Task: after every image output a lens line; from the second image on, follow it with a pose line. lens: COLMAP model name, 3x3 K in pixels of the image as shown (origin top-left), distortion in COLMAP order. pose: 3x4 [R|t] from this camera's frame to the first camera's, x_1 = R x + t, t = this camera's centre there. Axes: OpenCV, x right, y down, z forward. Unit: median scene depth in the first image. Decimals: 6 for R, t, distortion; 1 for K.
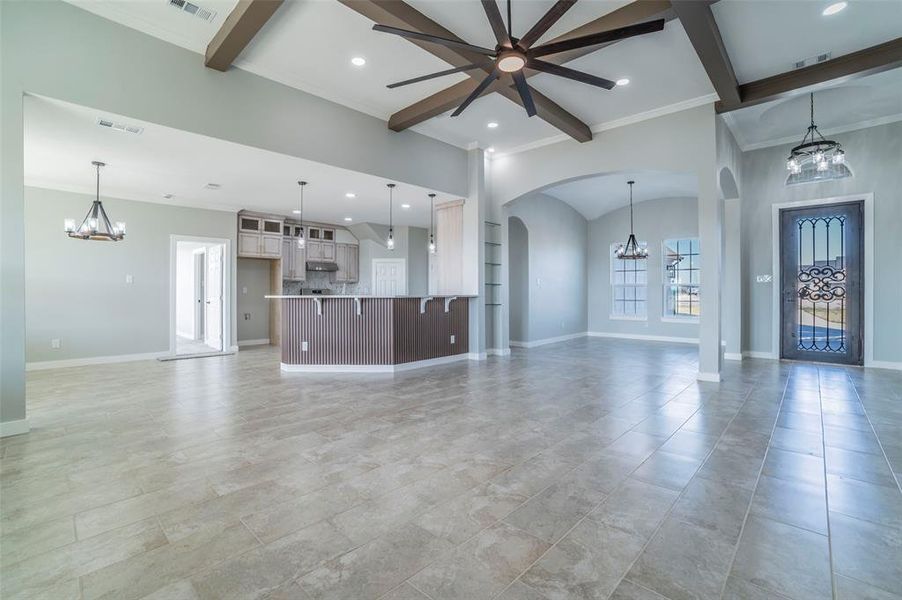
lens RADIAL K [[409.8, 0, 449.9], [0, 409.8, 293.2], [0, 0, 1]] dist [-0.101341, 0.037873]
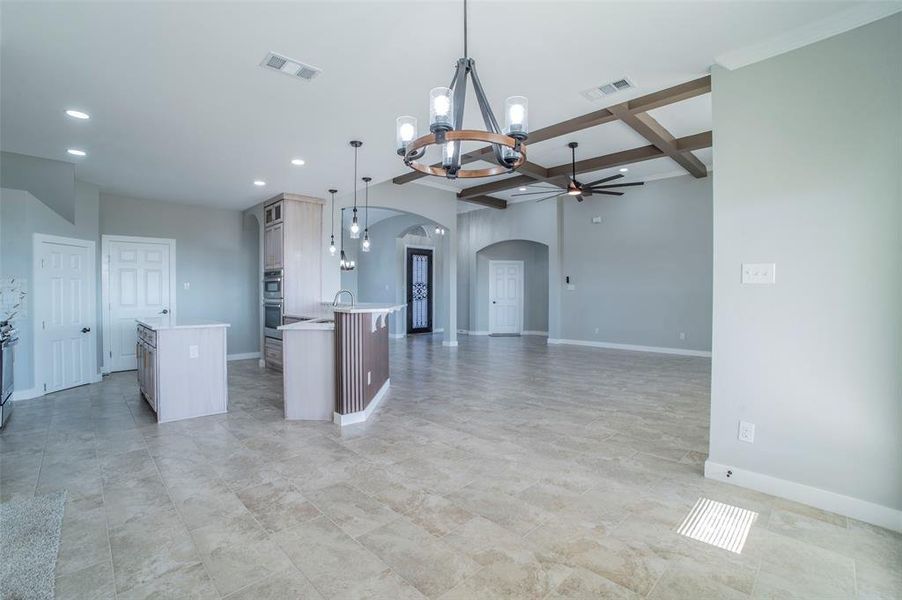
lens RADIAL K [[404.8, 0, 448.4], [0, 404.8, 293.9], [0, 0, 1]] dist [-0.096058, 0.036149]
pose [[0.048045, -0.003361, 0.998840, -0.933915], [-0.000521, 0.999994, 0.003390, -0.017476], [-0.998845, -0.000683, 0.048043, 0.722078]]
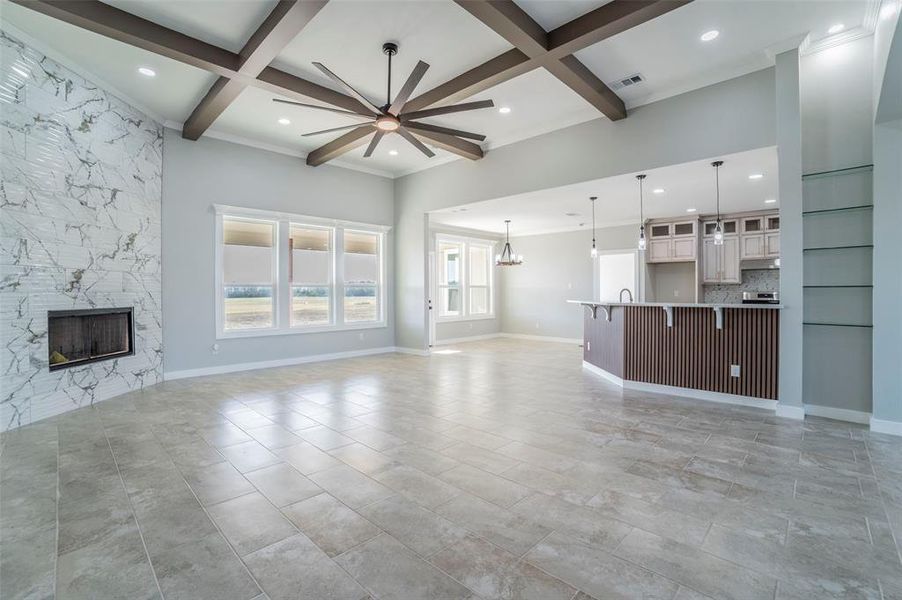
lens RADIAL K [[404.8, 0, 448.4], [0, 404.8, 293.9], [0, 0, 1]] dist [-0.096058, 0.036149]
pose [[-0.023074, 0.004839, -0.999722, 0.659796], [0.003250, 0.999983, 0.004765, -0.017055], [0.999728, -0.003139, -0.023089, 0.559624]]
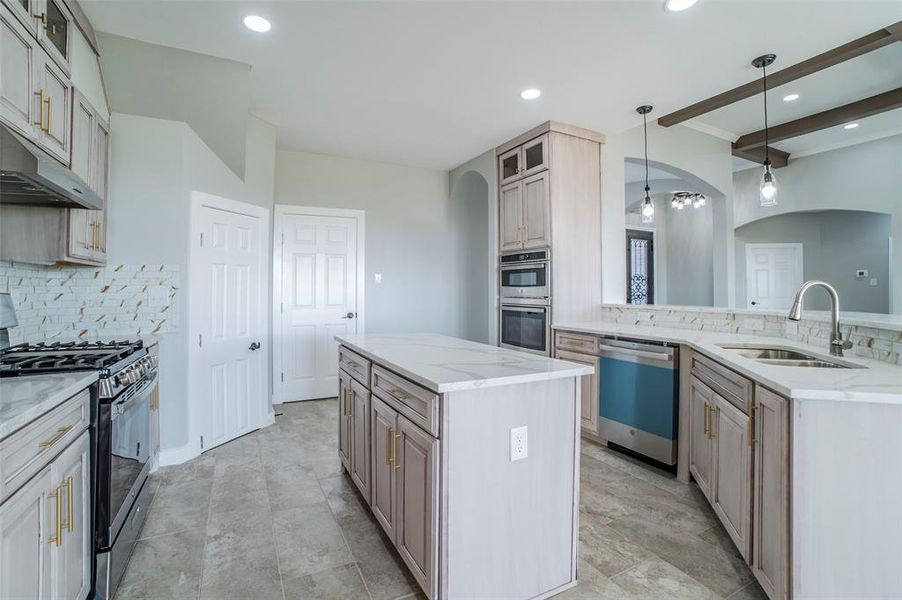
lens RADIAL K [[410.7, 0, 452.3], [0, 410.7, 277.4], [0, 0, 1]] dist [-0.096871, 0.037375]
pose [[0.325650, 0.027845, 0.945080, -0.596831], [-0.003853, 0.999597, -0.028124, -0.016001], [-0.945483, 0.005517, 0.325626, 1.094109]]
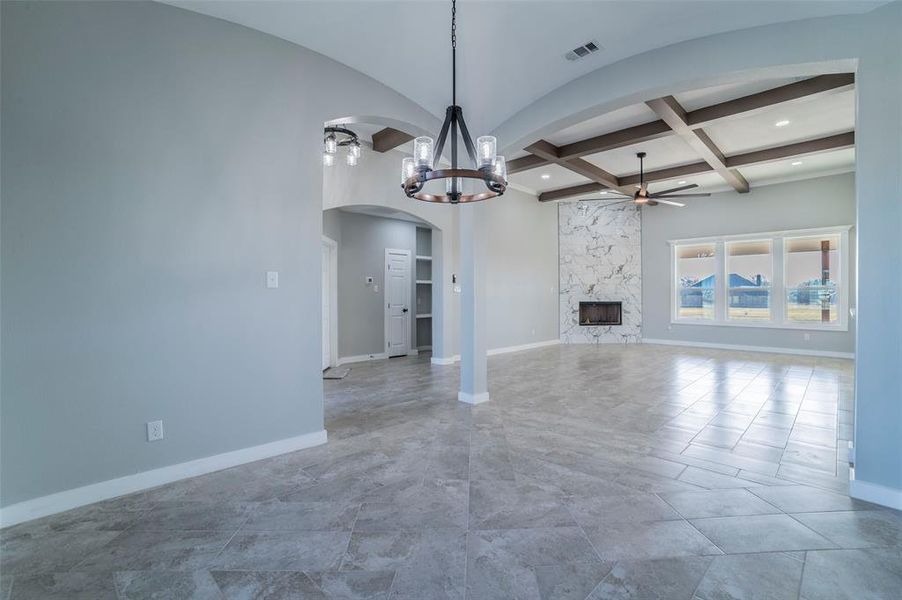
lens RADIAL K [[404.8, 0, 448.4], [0, 404.8, 293.9], [0, 0, 1]] dist [-0.096058, 0.036149]
pose [[-0.998774, 0.001920, 0.049460, 0.524611], [0.001881, 0.999998, -0.000838, -0.019887], [-0.049461, -0.000744, -0.998776, 1.512623]]
